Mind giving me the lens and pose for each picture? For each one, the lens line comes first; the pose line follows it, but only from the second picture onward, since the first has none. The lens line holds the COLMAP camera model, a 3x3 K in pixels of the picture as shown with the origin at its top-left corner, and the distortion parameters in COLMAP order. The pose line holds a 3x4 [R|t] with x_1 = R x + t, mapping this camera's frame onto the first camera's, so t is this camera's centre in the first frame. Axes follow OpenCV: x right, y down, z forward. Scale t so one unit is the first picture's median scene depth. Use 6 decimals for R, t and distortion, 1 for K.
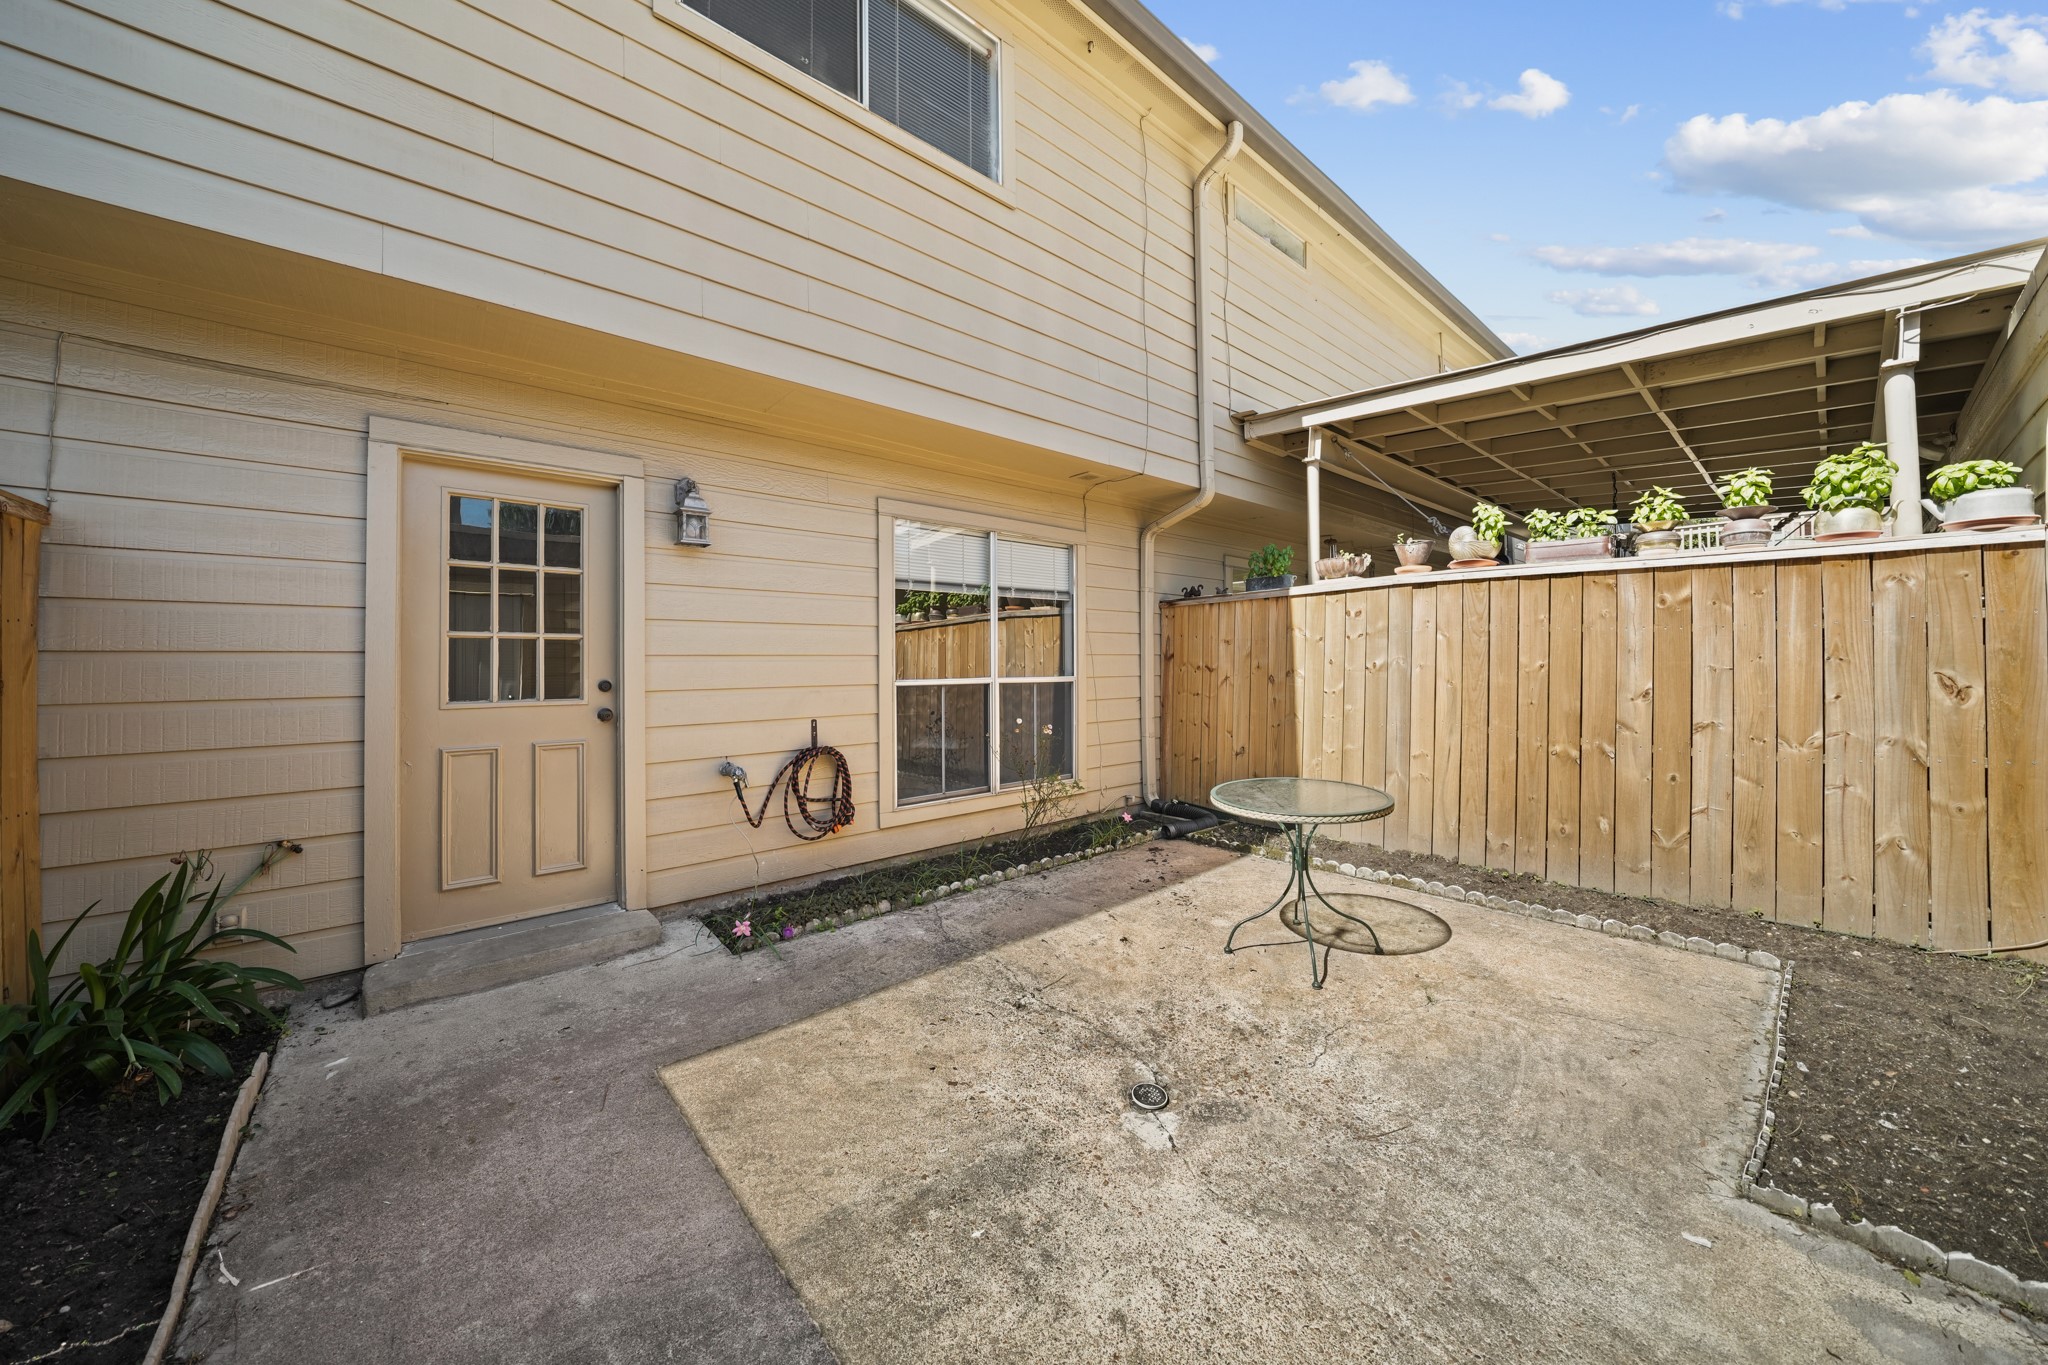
lens RADIAL K [[706.7, 0, 1022.7], [0, 706.7, 648.4], [0, 0, 1]] dist [-0.003424, -0.000142]
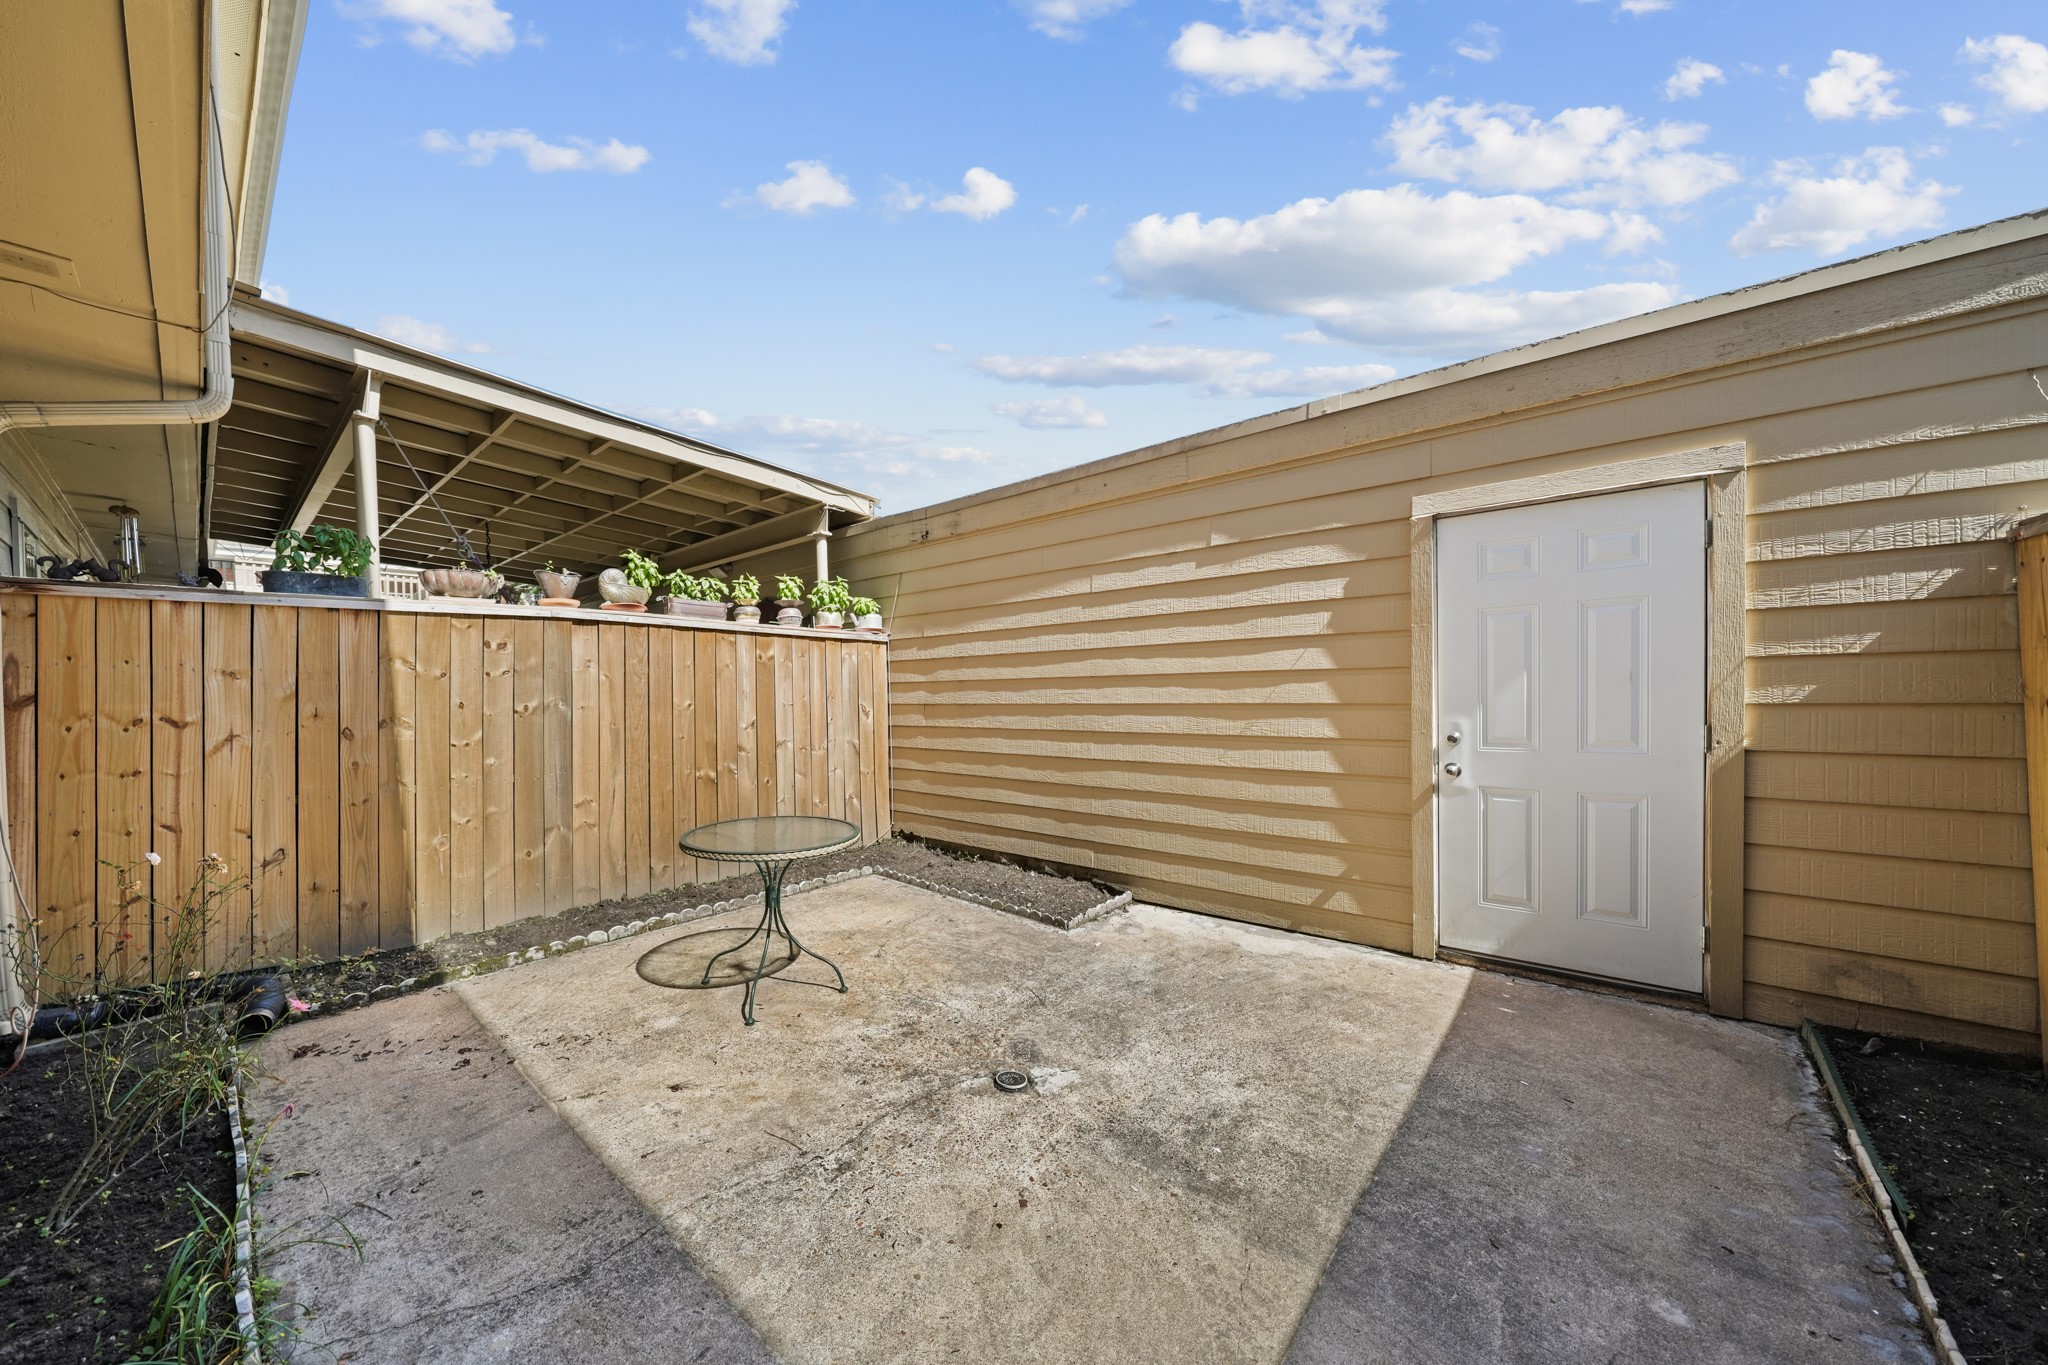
lens RADIAL K [[706.7, 0, 1023.2], [0, 706.7, 699.5], [0, 0, 1]] dist [-0.003424, -0.000142]
pose [[-0.152417, -0.002347, 0.988313, -0.613552], [-0.002493, 0.999995, 0.001990, 0.014592], [-0.988313, -0.002160, -0.152422, 0.753646]]
